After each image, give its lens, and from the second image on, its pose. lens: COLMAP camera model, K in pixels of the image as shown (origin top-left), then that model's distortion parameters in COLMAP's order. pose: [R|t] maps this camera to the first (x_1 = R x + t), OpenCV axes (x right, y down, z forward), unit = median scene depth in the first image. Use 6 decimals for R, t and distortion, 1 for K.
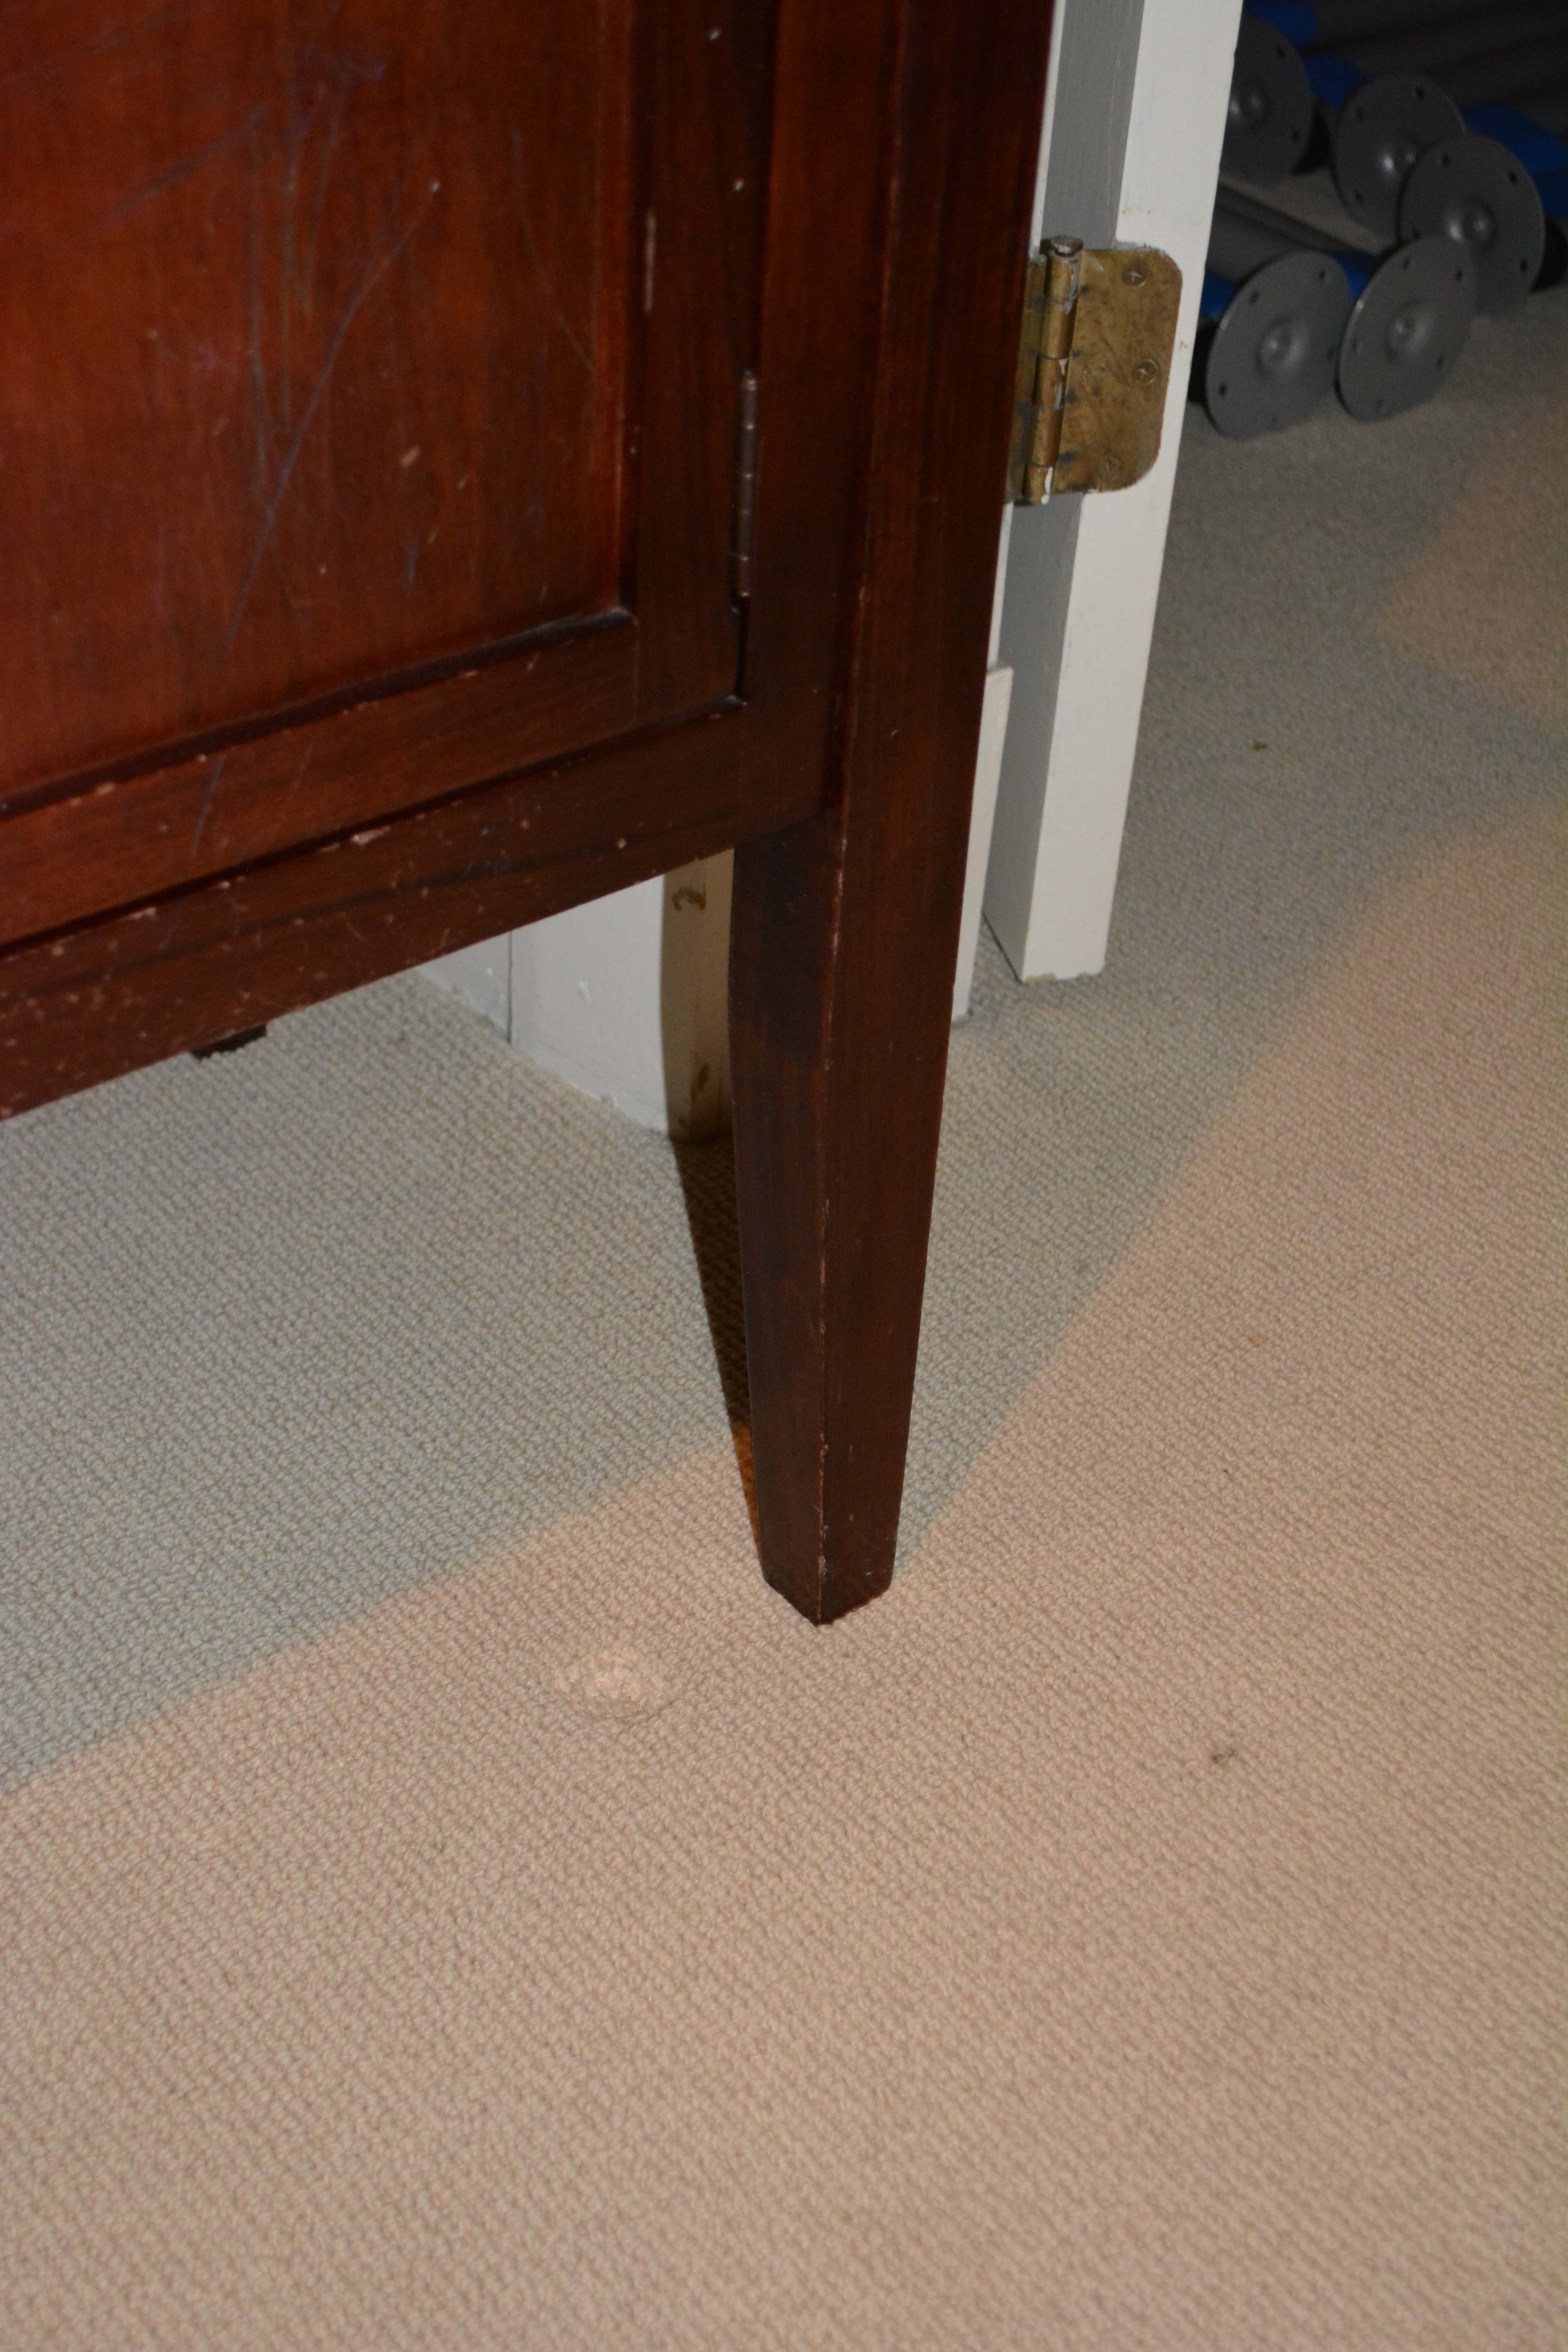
lens RADIAL K [[3248.4, 0, 784.0], [0, 3248.4, 1176.0], [0, 0, 1]] dist [-0.018854, 0.005913]
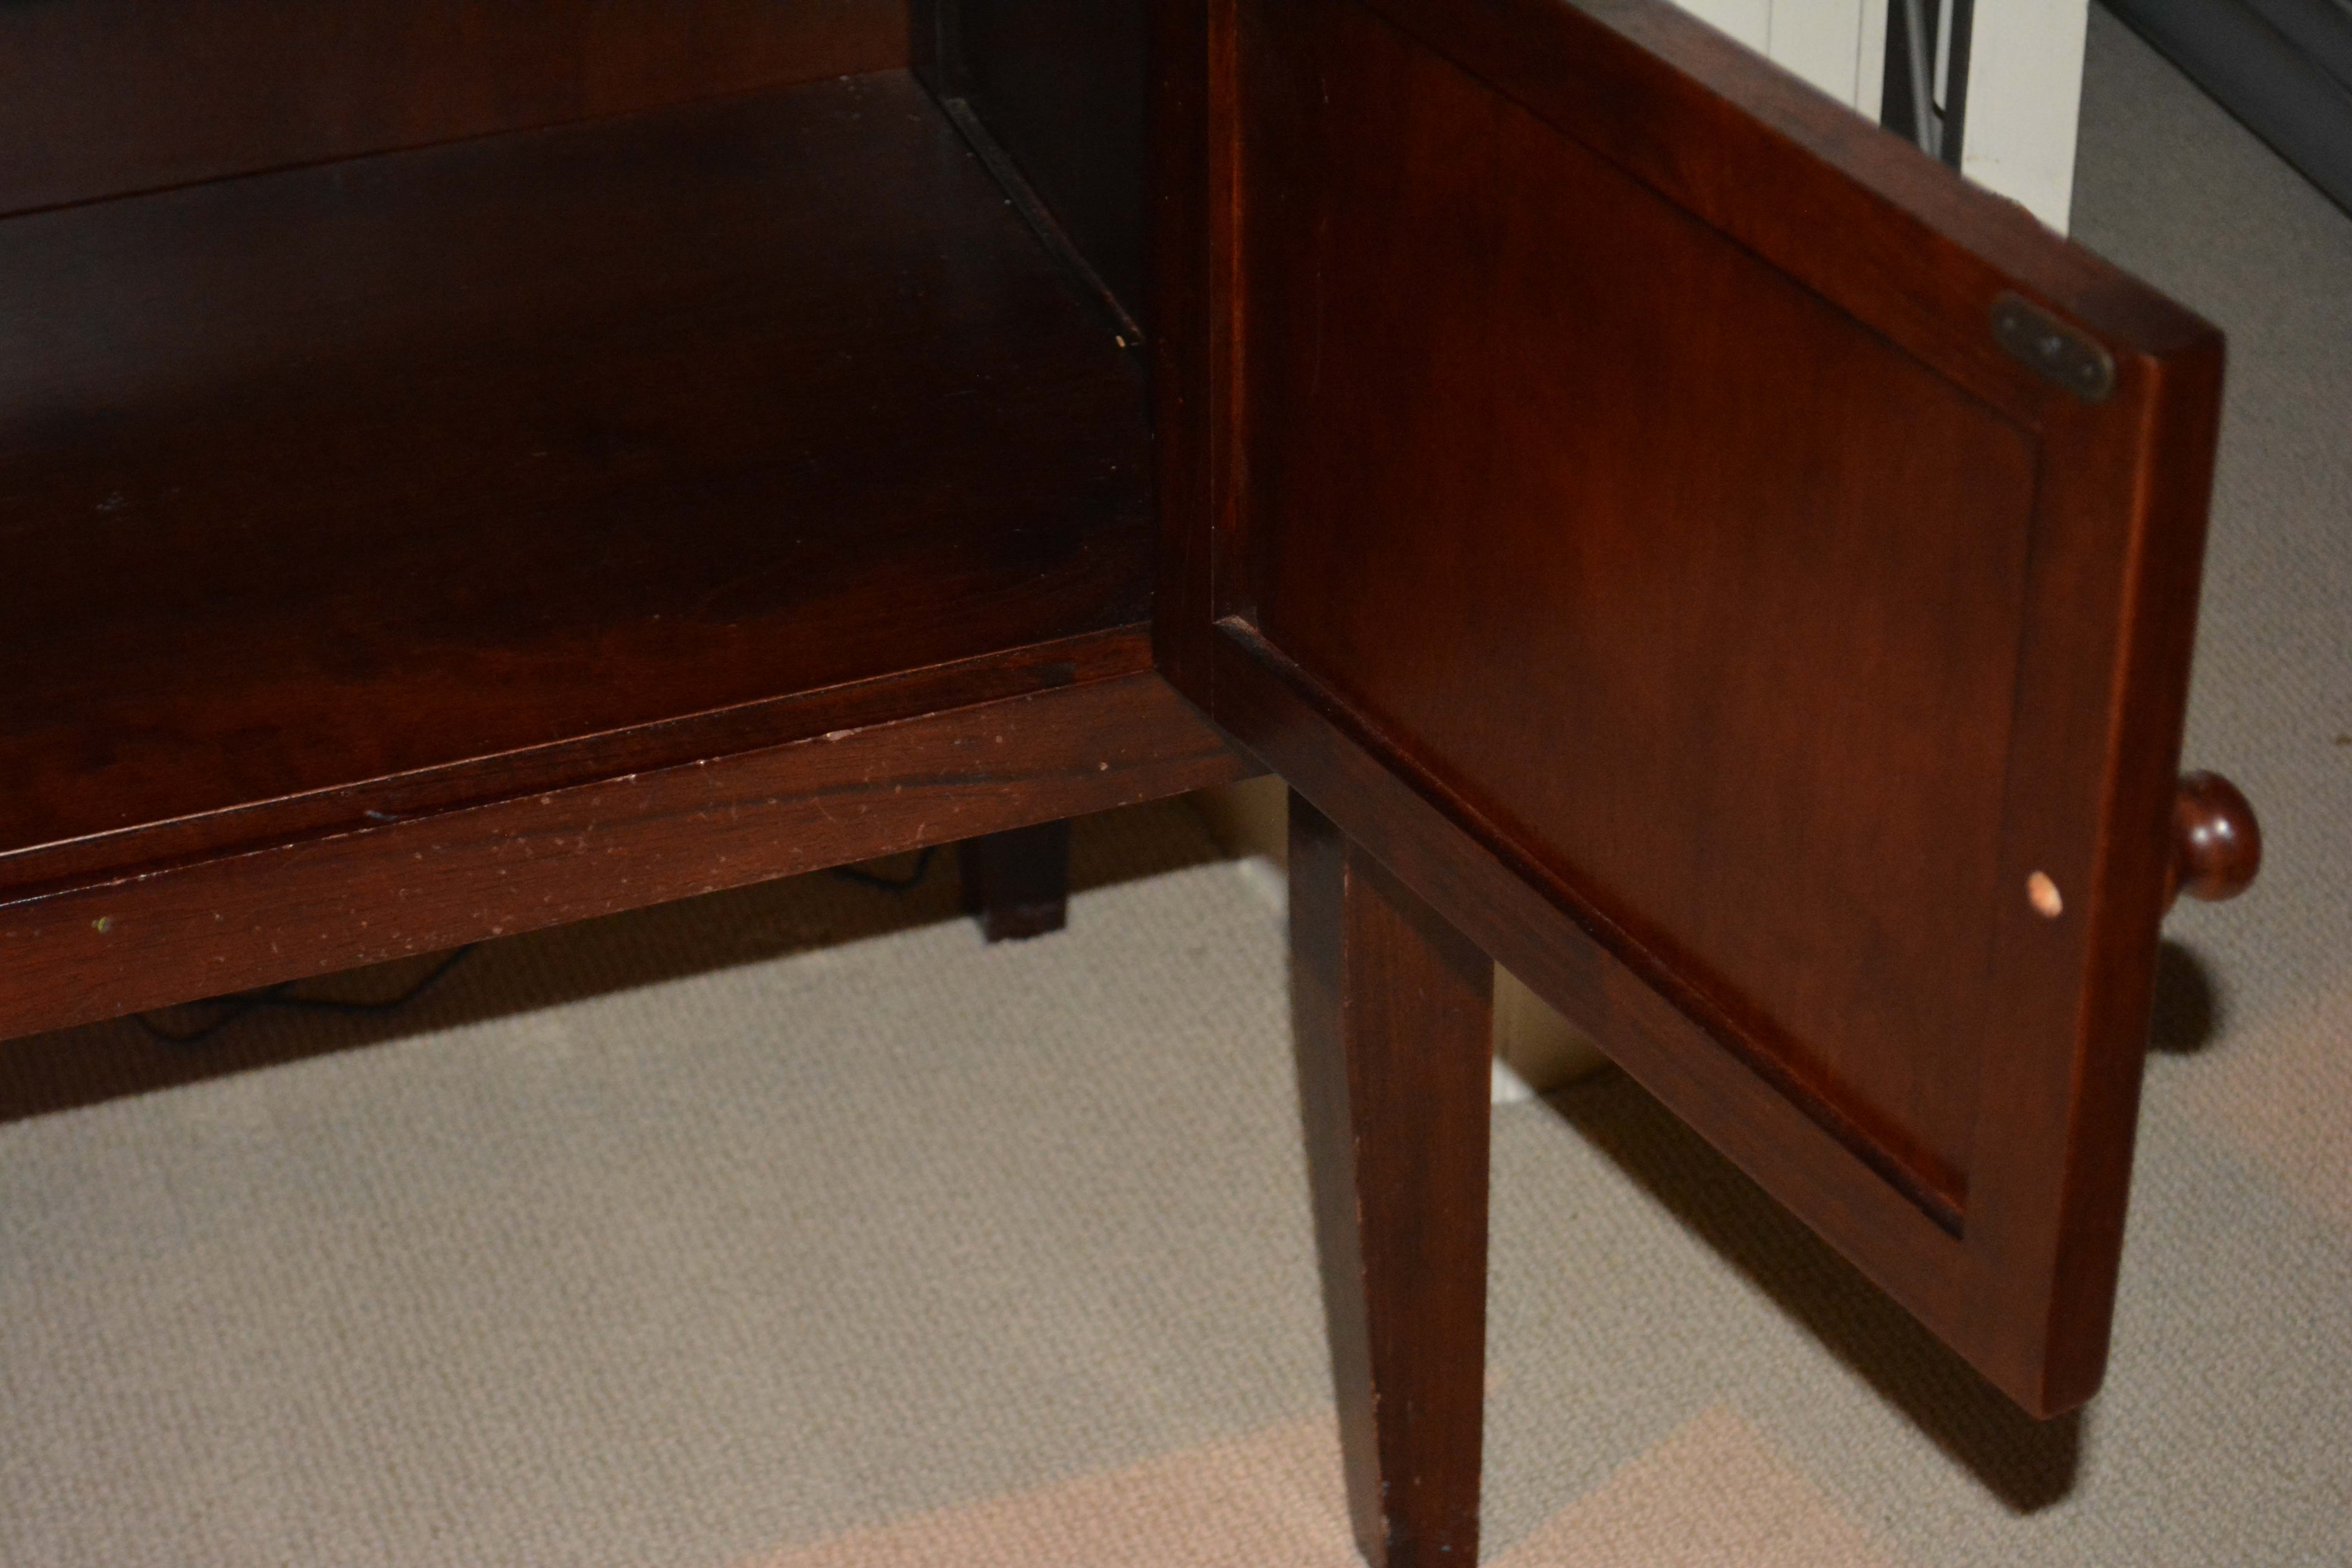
lens RADIAL K [[5080.9, 0, 1176.0], [0, 5080.9, 784.0], [0, 0, 1]] dist [-0.016705, 0.474002]
pose [[0.949682, 0.116372, -0.290796, 0.429070], [-0.141843, 0.987549, -0.068031, 0.015101], [0.279258, 0.105855, 0.954363, -0.572652]]
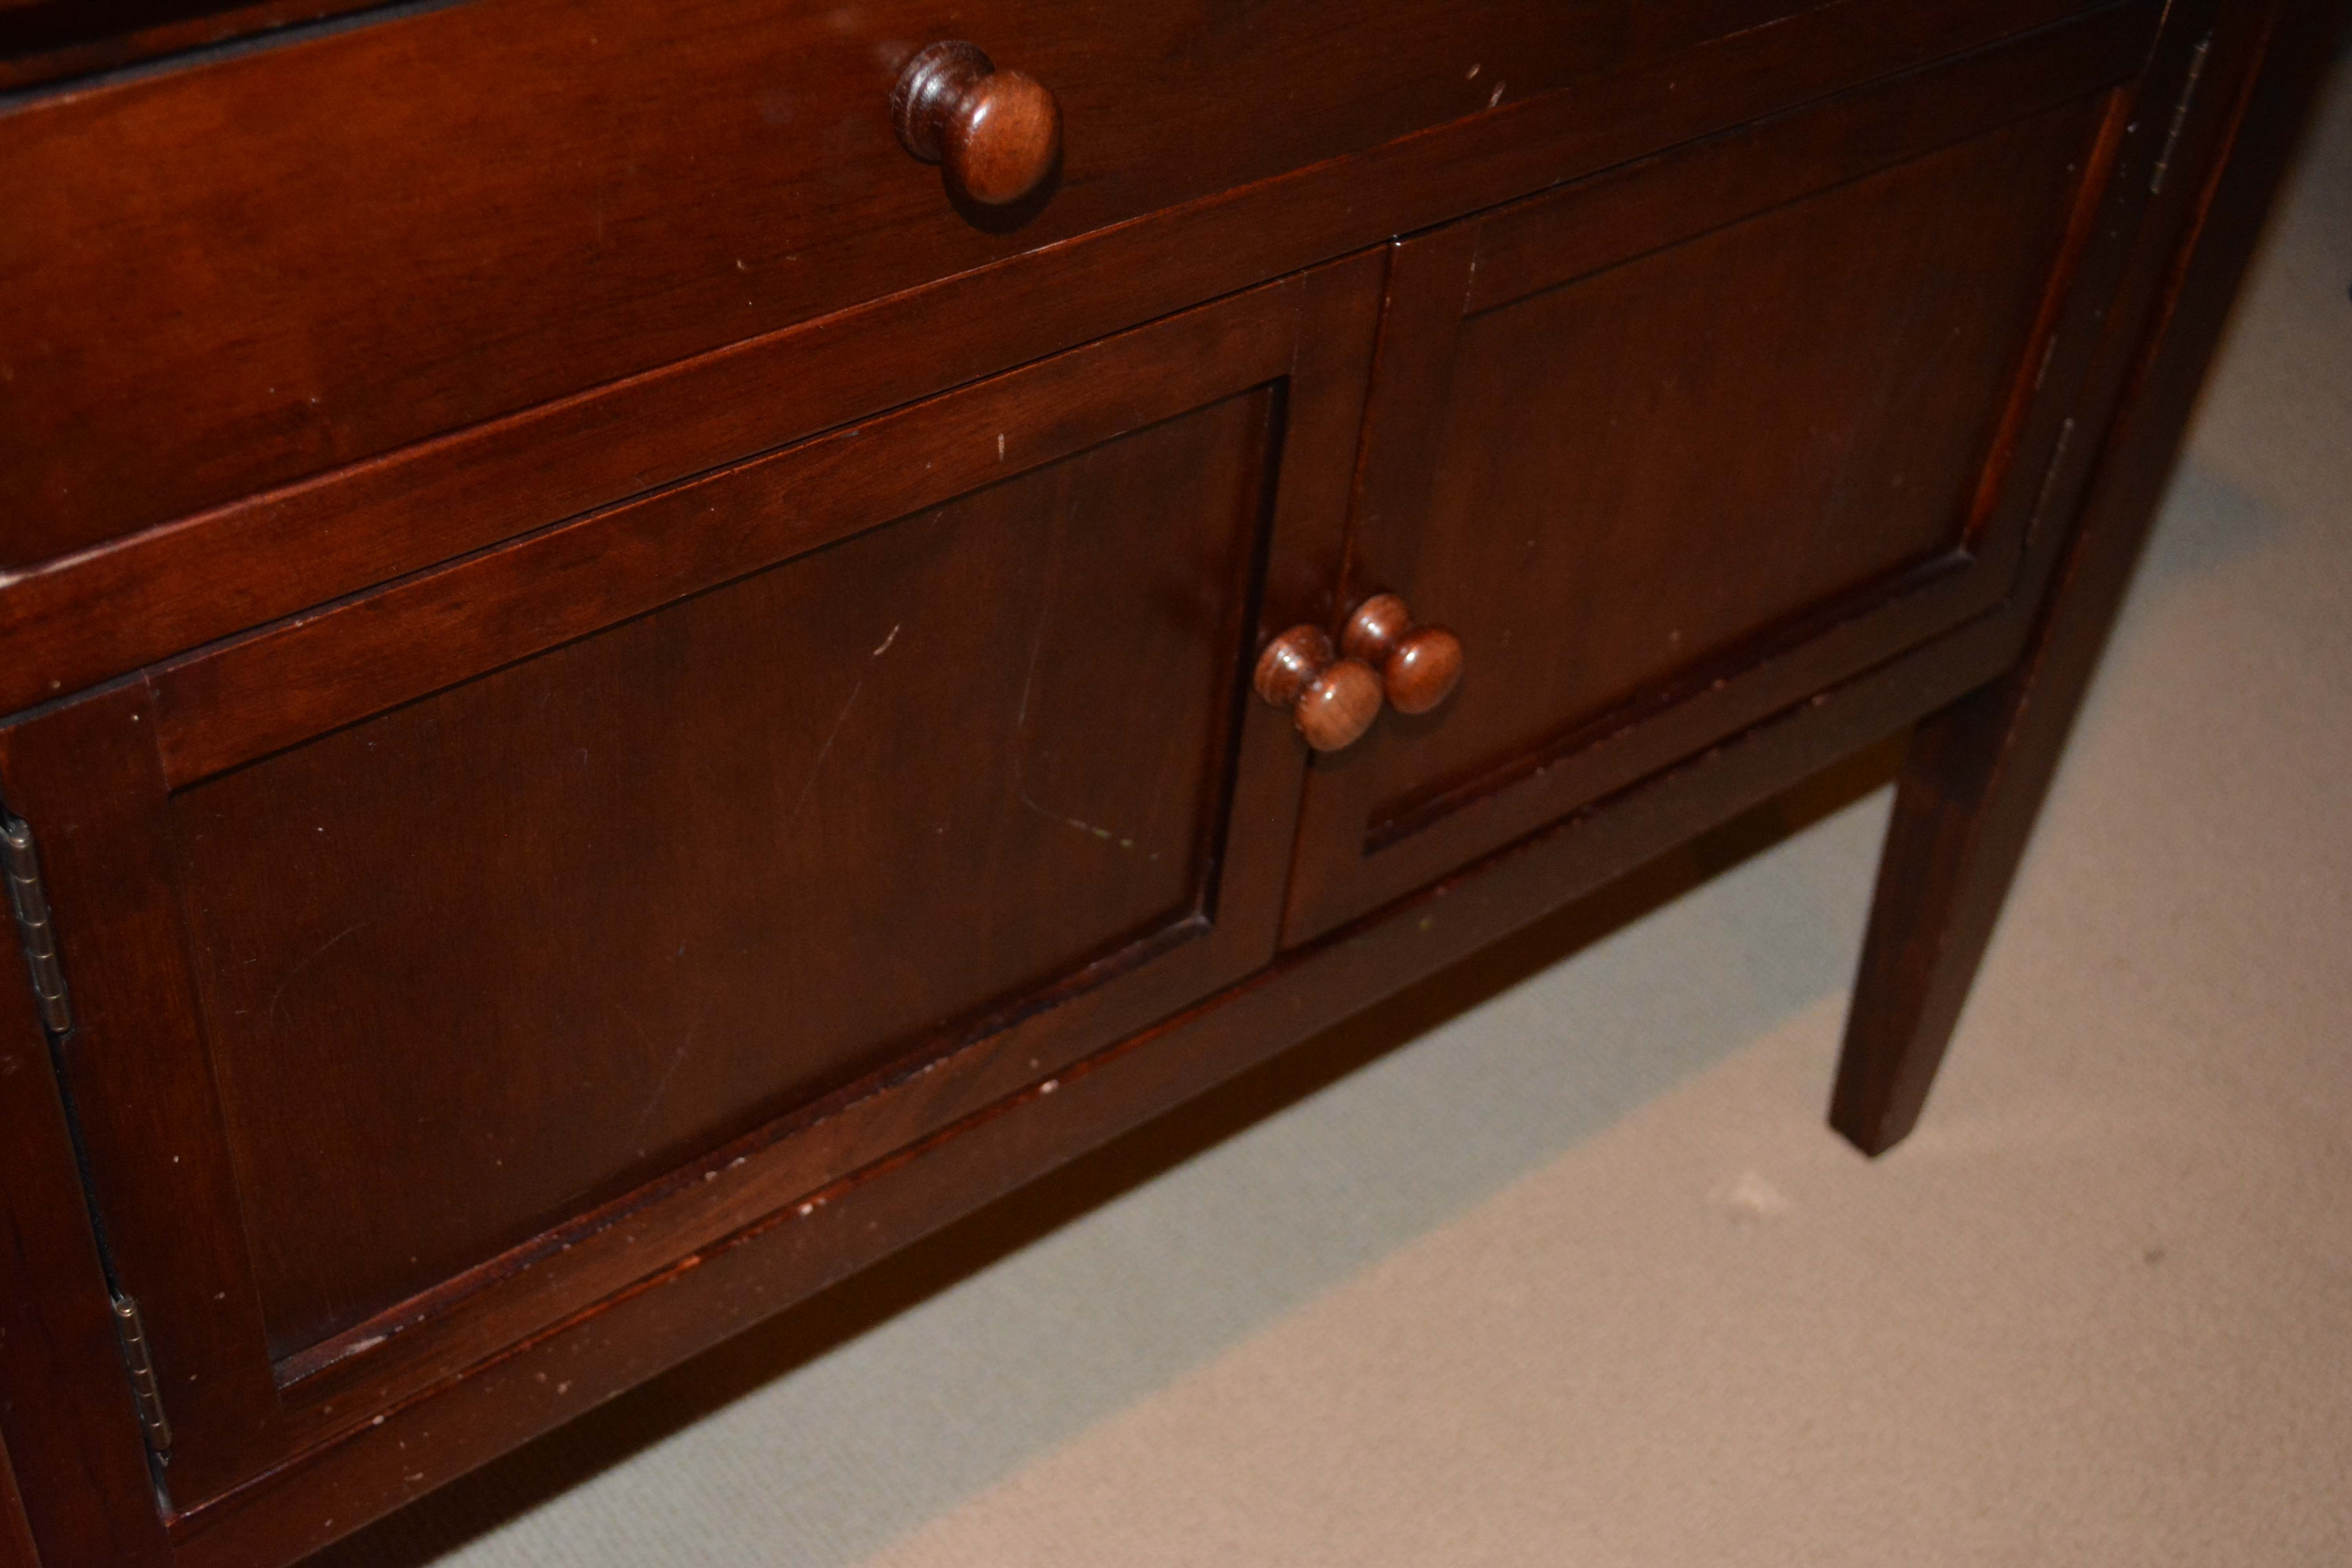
lens RADIAL K [[2875.1, 0, 1174.4], [0, 2875.1, 813.0], [0, 0, 1]] dist [-0.052012, 0.046025]
pose [[0.999241, 0.032725, 0.021111, -0.399396], [-0.033980, 0.997489, 0.062133, -0.105965], [-0.019025, -0.062803, 0.997845, -0.341024]]
